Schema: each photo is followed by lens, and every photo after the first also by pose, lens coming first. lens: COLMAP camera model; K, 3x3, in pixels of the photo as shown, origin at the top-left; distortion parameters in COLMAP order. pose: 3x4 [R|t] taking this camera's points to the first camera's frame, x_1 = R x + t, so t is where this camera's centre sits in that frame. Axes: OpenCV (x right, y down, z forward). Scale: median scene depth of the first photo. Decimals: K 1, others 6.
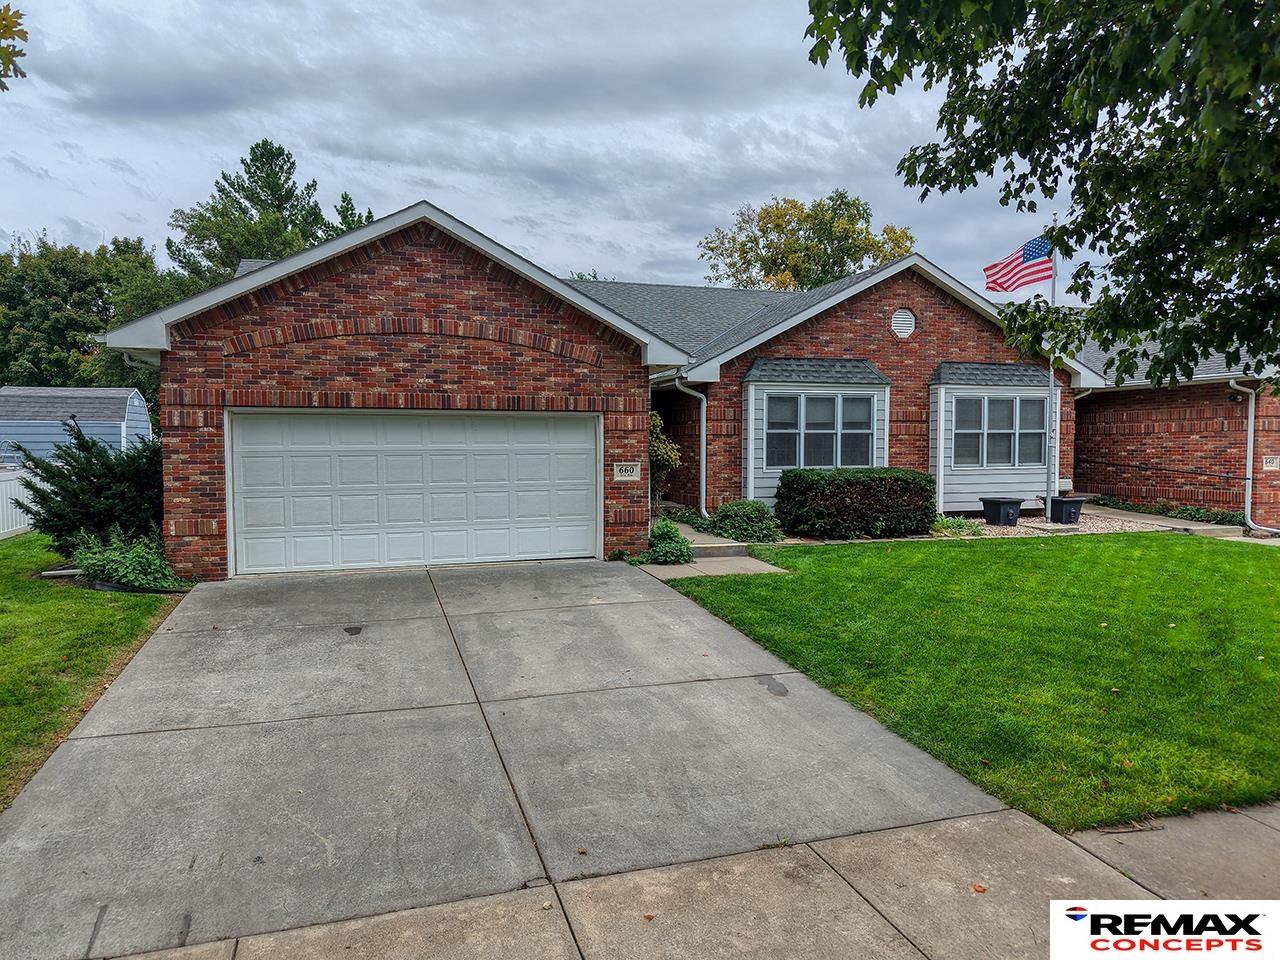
lens RADIAL K [[855.7, 0, 636.3], [0, 855.7, 484.4], [0, 0, 1]] dist [0.023143, -0.026446]
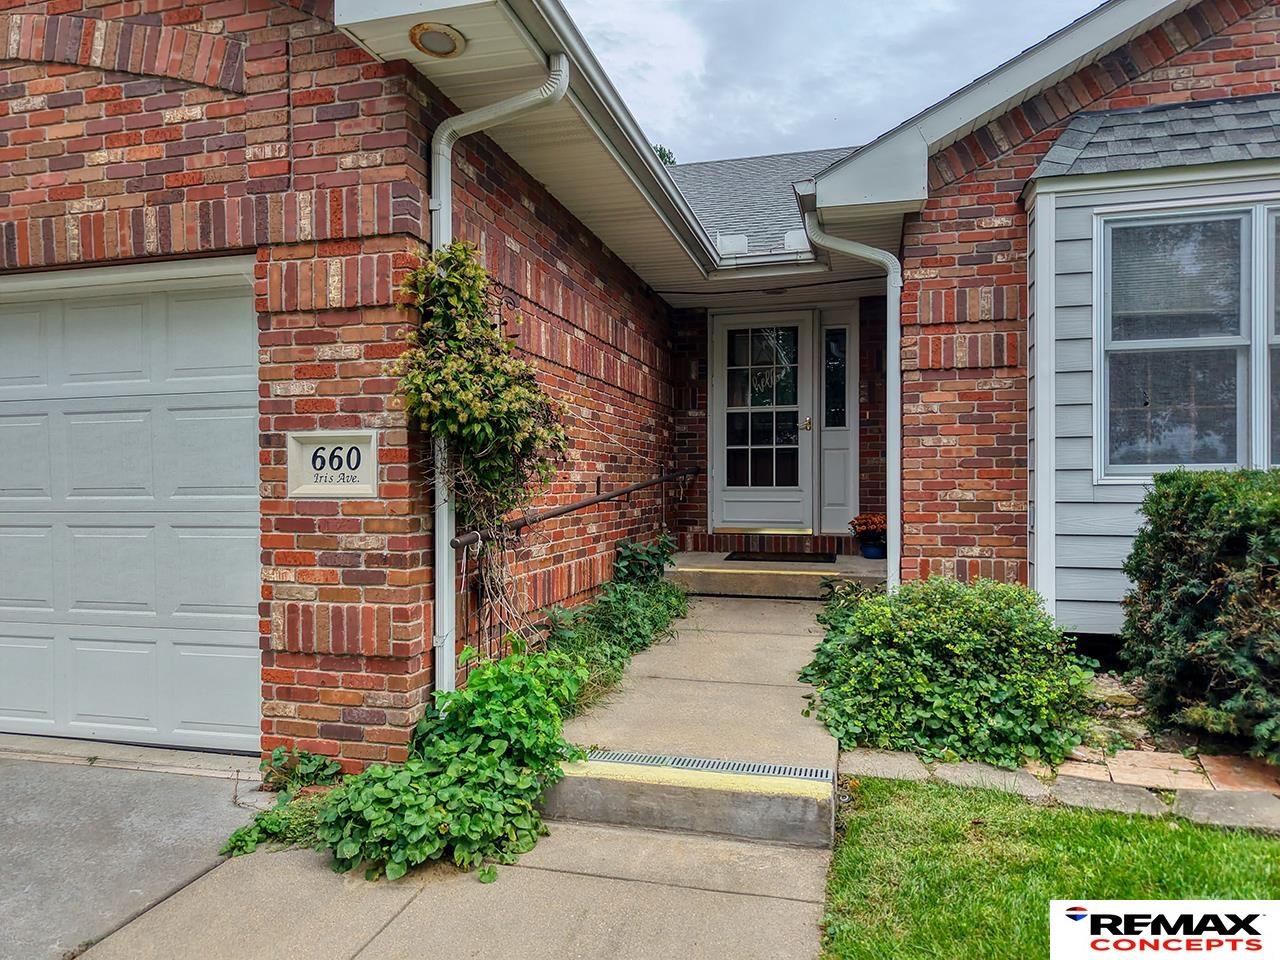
lens RADIAL K [[855.7, 0, 637.4], [0, 855.7, 480.7], [0, 0, 1]] dist [0.023143, -0.026446]
pose [[0.843746, -0.002576, -0.536736, 0.175467], [-0.020201, 0.999128, -0.036550, -0.001325], [0.536362, 0.041682, 0.842958, 0.667814]]
